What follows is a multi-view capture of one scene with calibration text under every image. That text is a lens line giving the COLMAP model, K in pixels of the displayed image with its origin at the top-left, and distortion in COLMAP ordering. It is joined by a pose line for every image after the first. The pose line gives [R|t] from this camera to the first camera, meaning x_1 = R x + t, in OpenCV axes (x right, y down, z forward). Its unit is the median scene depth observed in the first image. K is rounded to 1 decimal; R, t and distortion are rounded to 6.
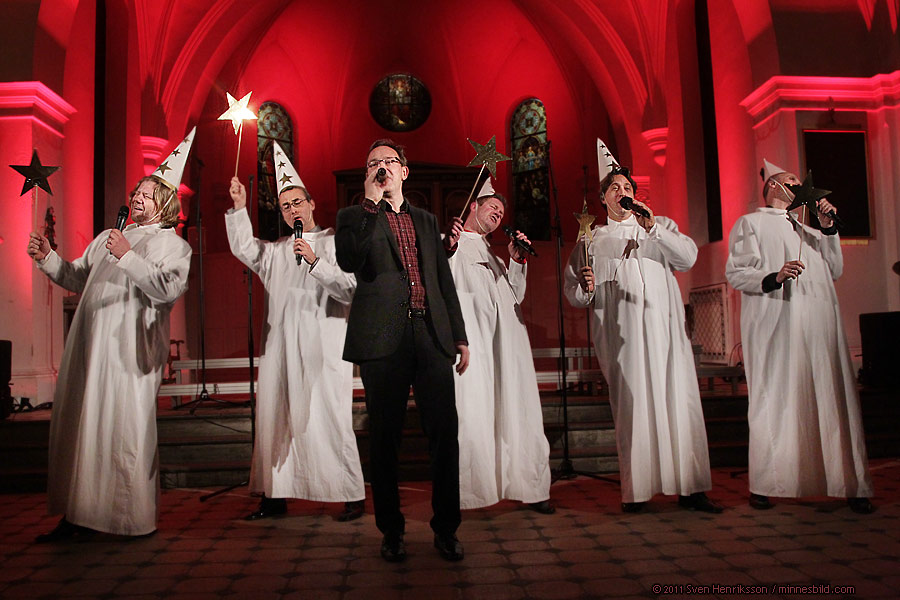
lens RADIAL K [[765.8, 0, 423.0], [0, 765.8, 296.2], [0, 0, 1]] dist [-0.088059, 0.017761]
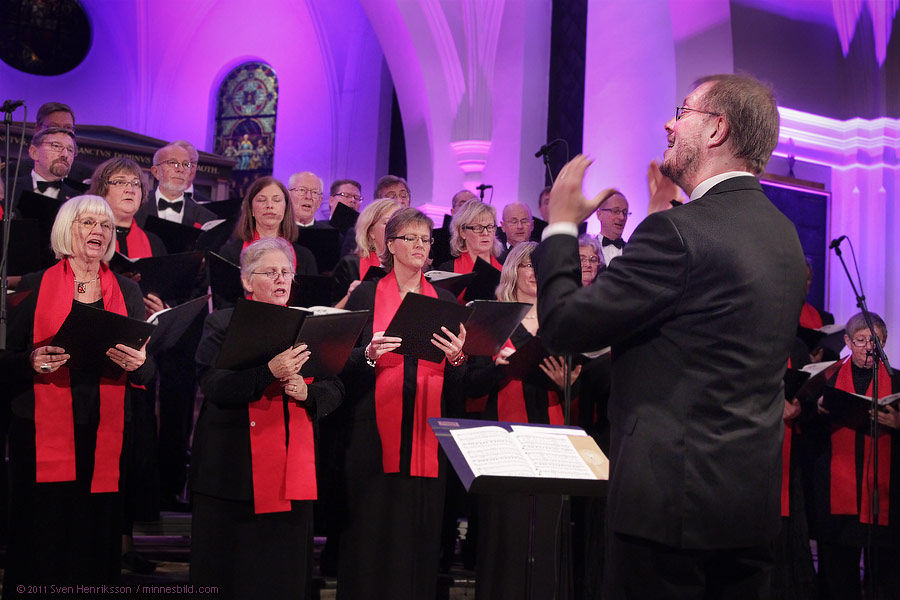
lens RADIAL K [[1140.6, 0, 471.5], [0, 1140.6, 289.4], [0, 0, 1]] dist [0.005035, 0.000000]
pose [[0.918831, 0.125847, 0.374049, -0.034836], [-0.100939, 0.991209, -0.085535, -0.001165], [-0.381525, 0.040836, 0.923456, 0.036704]]
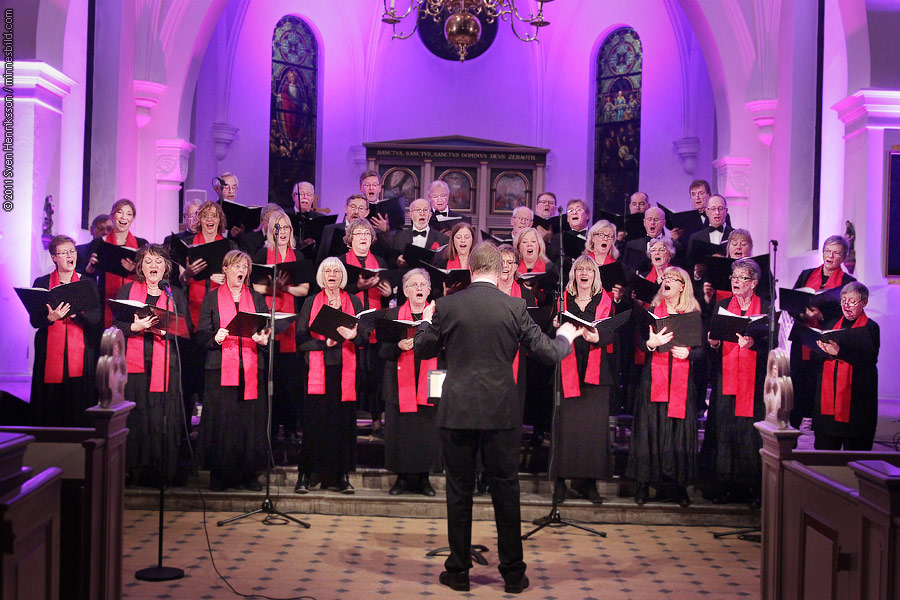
lens RADIAL K [[1031.3, 0, 454.7], [0, 1031.3, 301.4], [0, 0, 1]] dist [-0.018188, 0.000000]
pose [[0.998099, 0.057155, -0.023079, 0.009712], [-0.056103, 0.997460, 0.043888, -0.021131], [0.025528, -0.042510, 0.998770, -0.072097]]
